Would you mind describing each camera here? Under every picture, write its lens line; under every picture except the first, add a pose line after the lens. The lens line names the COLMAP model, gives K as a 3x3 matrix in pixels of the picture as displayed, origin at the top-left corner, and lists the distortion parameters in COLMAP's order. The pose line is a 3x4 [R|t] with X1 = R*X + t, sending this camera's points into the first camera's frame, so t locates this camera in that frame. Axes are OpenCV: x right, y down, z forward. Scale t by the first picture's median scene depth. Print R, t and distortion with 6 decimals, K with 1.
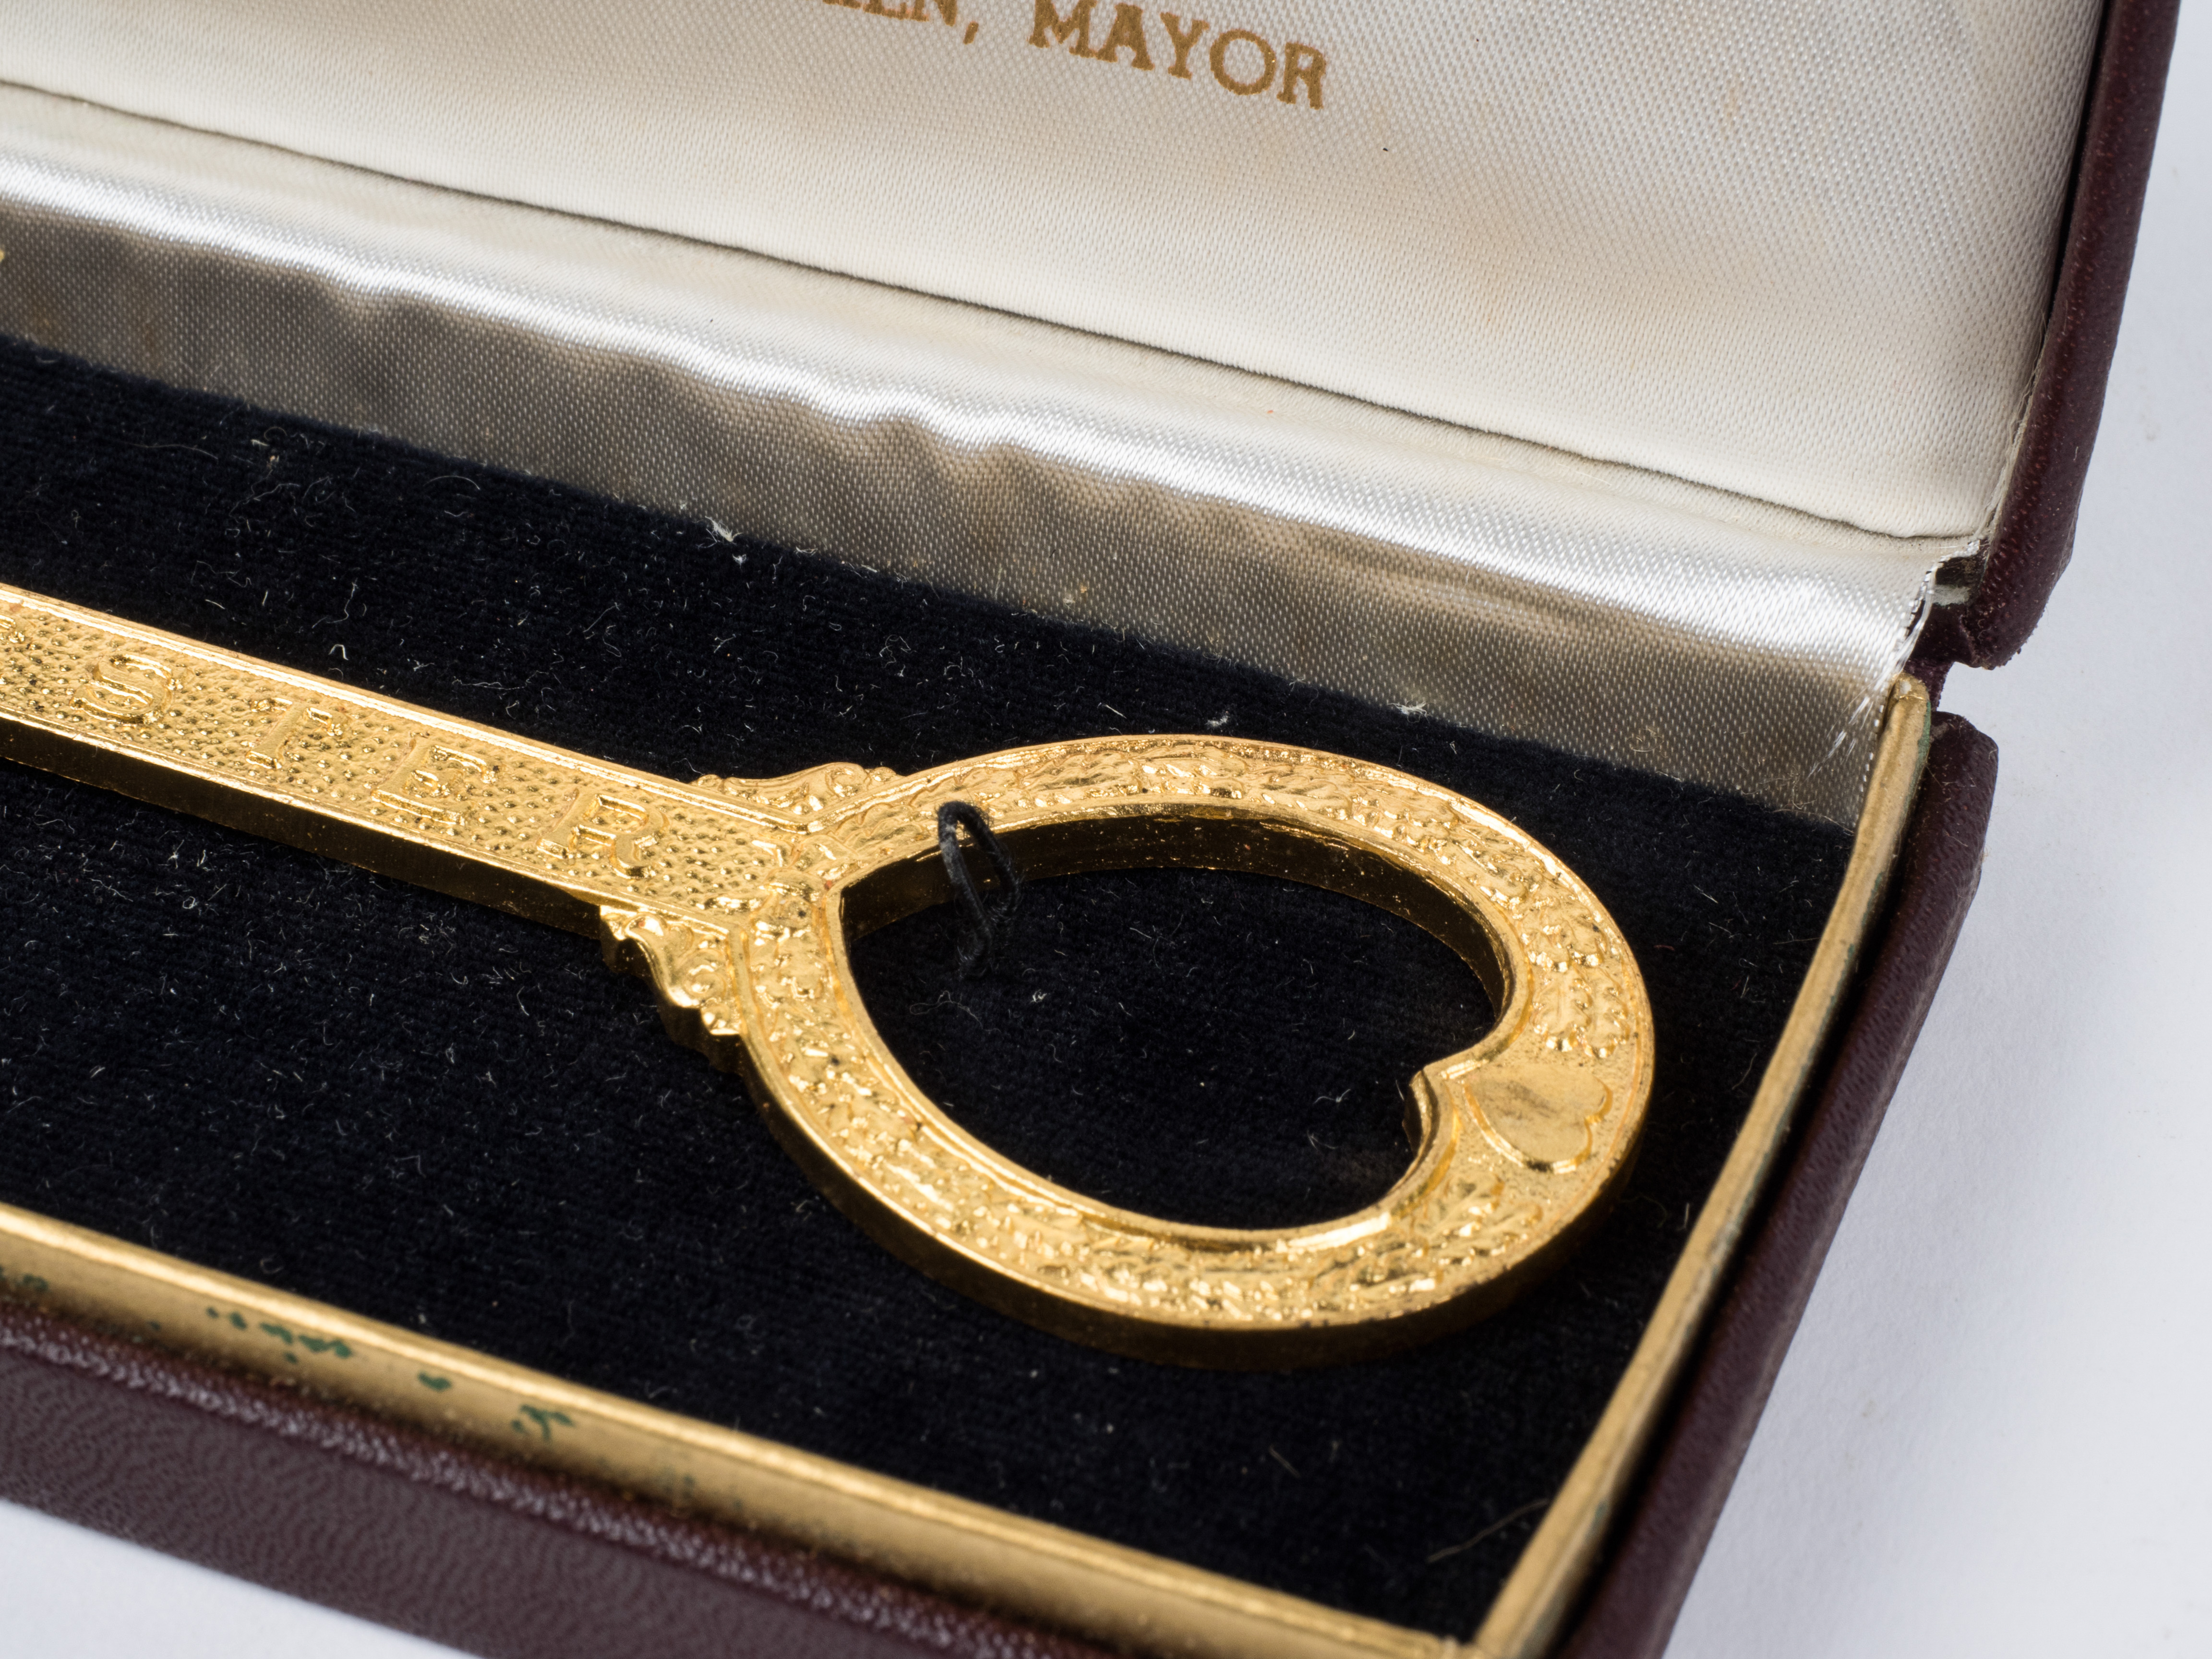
lens RADIAL K [[5171.2, 0, 1137.4], [0, 5171.2, 751.7], [0, 0, 1]] dist [0.018455, 0.000000]
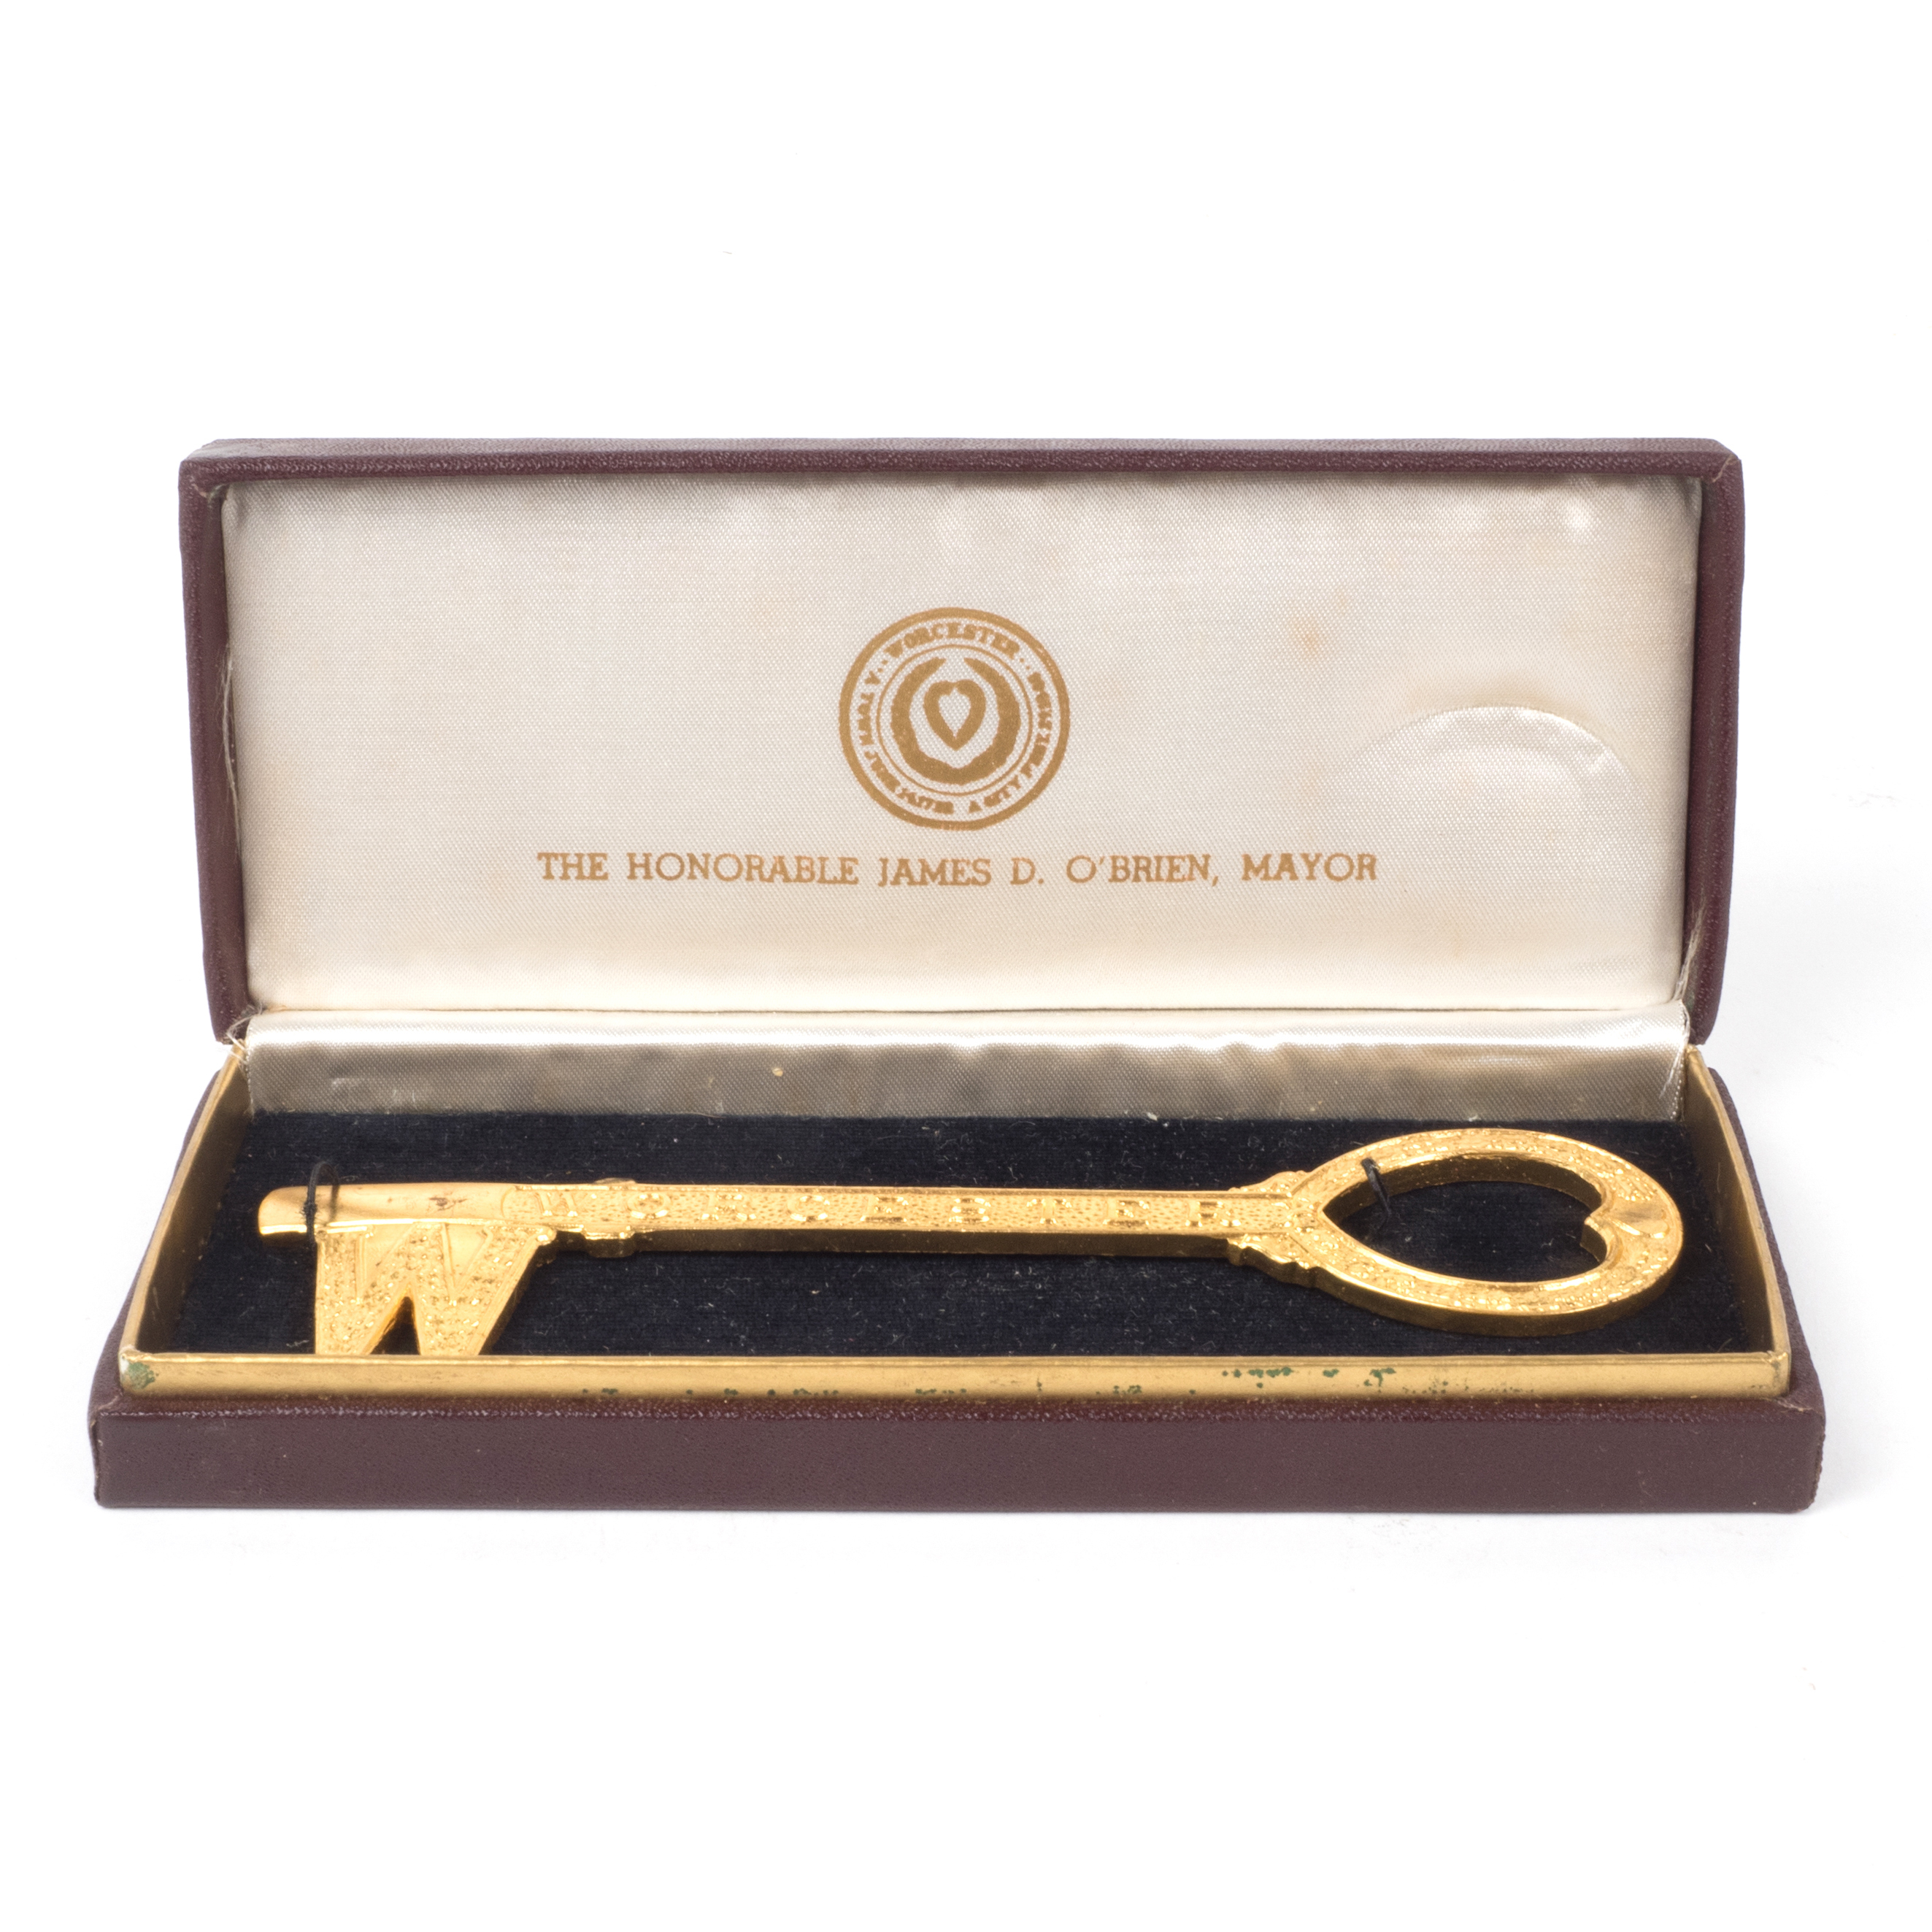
lens RADIAL K [[3808.3, 0, 990.7], [0, 3808.3, 859.3], [0, 0, 1]] dist [0.023178, 0.000000]
pose [[0.932291, -0.162787, 0.323009, -0.689175], [0.243993, 0.942264, -0.229359, 0.223370], [-0.267023, 0.292641, 0.918183, -0.555643]]
